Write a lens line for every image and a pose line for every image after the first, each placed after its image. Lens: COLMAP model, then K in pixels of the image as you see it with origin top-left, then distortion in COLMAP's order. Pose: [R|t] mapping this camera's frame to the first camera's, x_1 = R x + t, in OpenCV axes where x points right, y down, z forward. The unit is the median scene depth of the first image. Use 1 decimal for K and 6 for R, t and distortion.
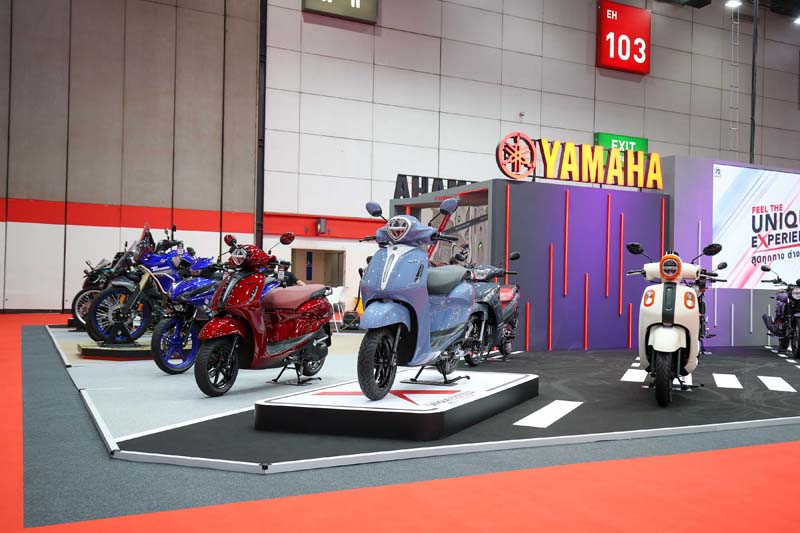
lens RADIAL K [[780.7, 0, 396.6], [0, 780.7, 272.0], [0, 0, 1]] dist [0.038889, -0.009977]
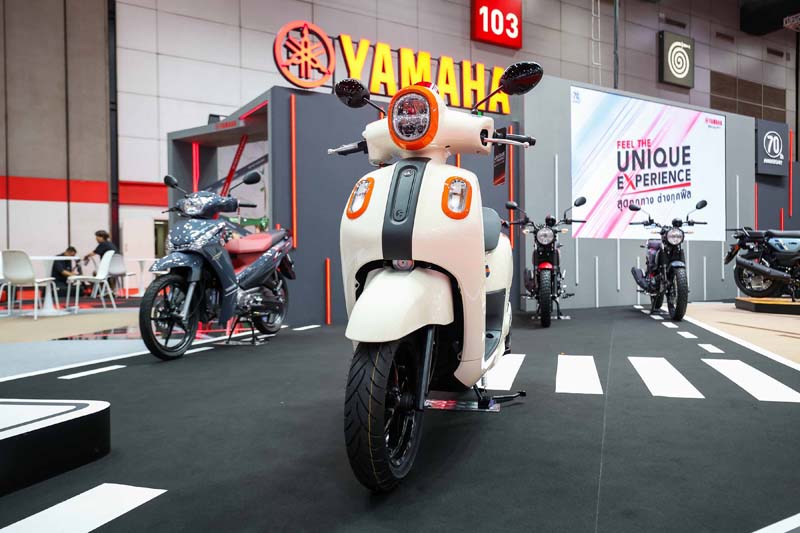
lens RADIAL K [[650.8, 0, 400.0], [0, 650.8, 266.5], [0, 0, 1]] dist [0.008363, 0.003649]
pose [[0.994711, -0.028478, 0.098684, 0.159901], [0.026201, 0.999361, 0.024293, 0.030763], [-0.099313, -0.021579, 0.994822, 0.351966]]
